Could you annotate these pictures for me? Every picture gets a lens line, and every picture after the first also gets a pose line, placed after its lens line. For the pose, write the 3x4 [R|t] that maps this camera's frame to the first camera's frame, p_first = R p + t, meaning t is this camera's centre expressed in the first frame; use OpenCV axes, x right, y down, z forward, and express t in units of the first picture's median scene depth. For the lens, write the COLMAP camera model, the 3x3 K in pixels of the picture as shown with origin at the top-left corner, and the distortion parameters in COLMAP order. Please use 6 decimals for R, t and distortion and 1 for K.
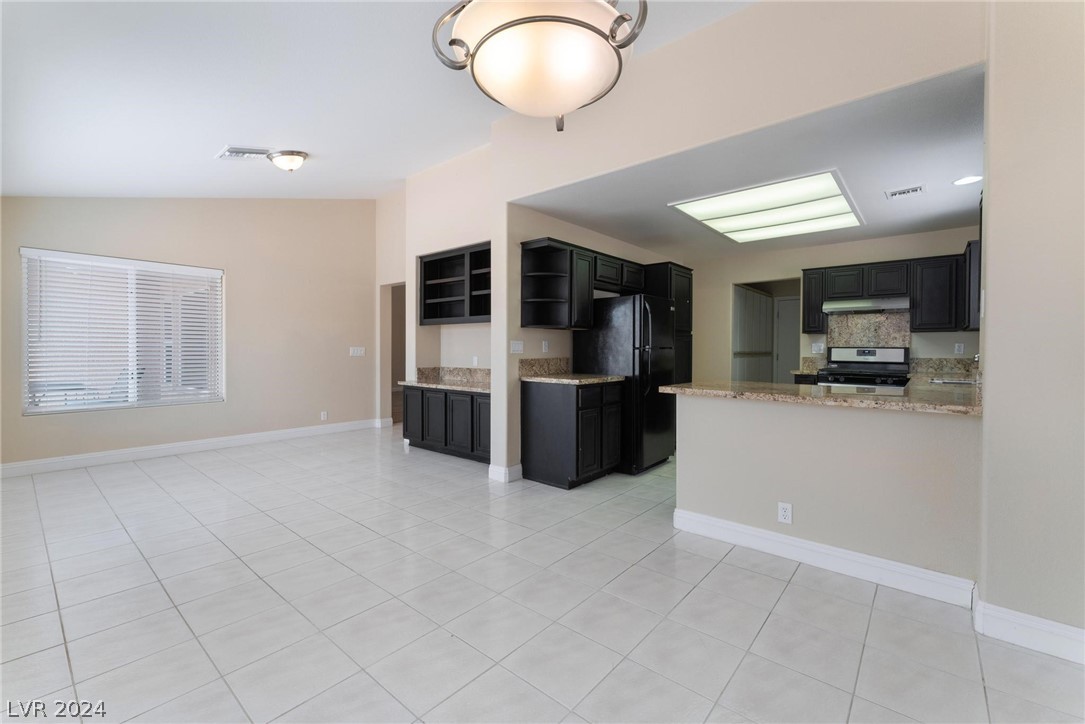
lens RADIAL K [[446.1, 0, 547.1], [0, 446.1, 355.1], [0, 0, 1]] dist [0.001124, -0.000040]
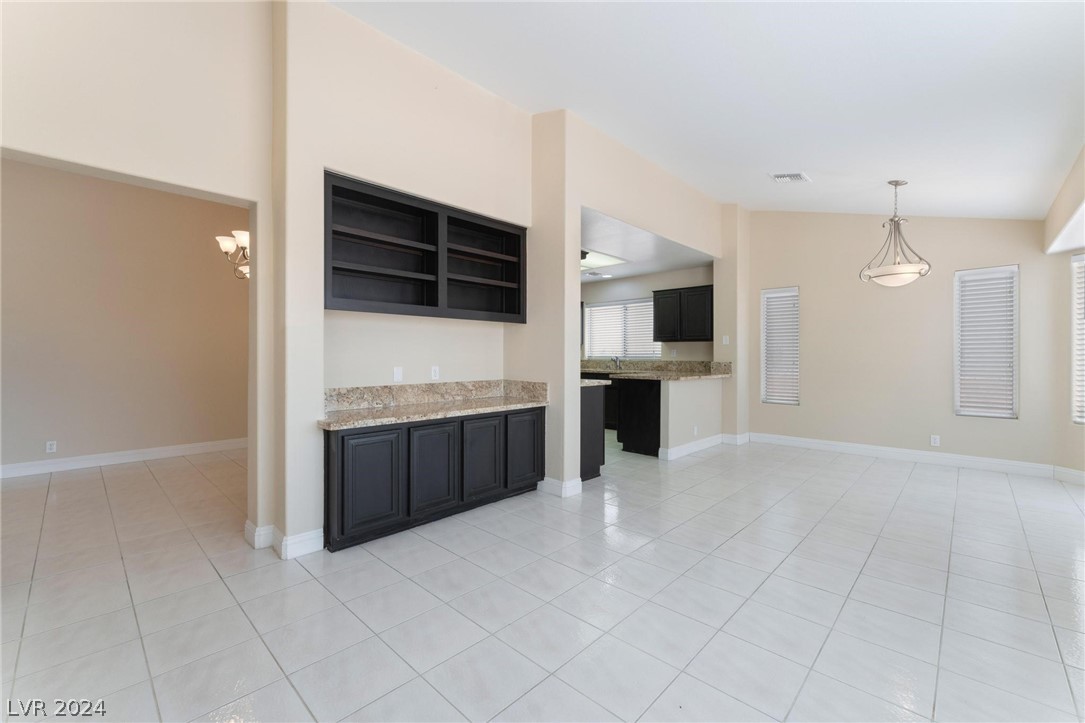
lens RADIAL K [[446.1, 0, 531.2], [0, 446.1, 355.8], [0, 0, 1]] dist [0.001124, -0.000040]
pose [[0.061224, 0.001300, 0.998123, -0.802741], [0.010984, 0.999938, -0.001977, -0.009229], [-0.998064, 0.011084, 0.061206, 0.778241]]
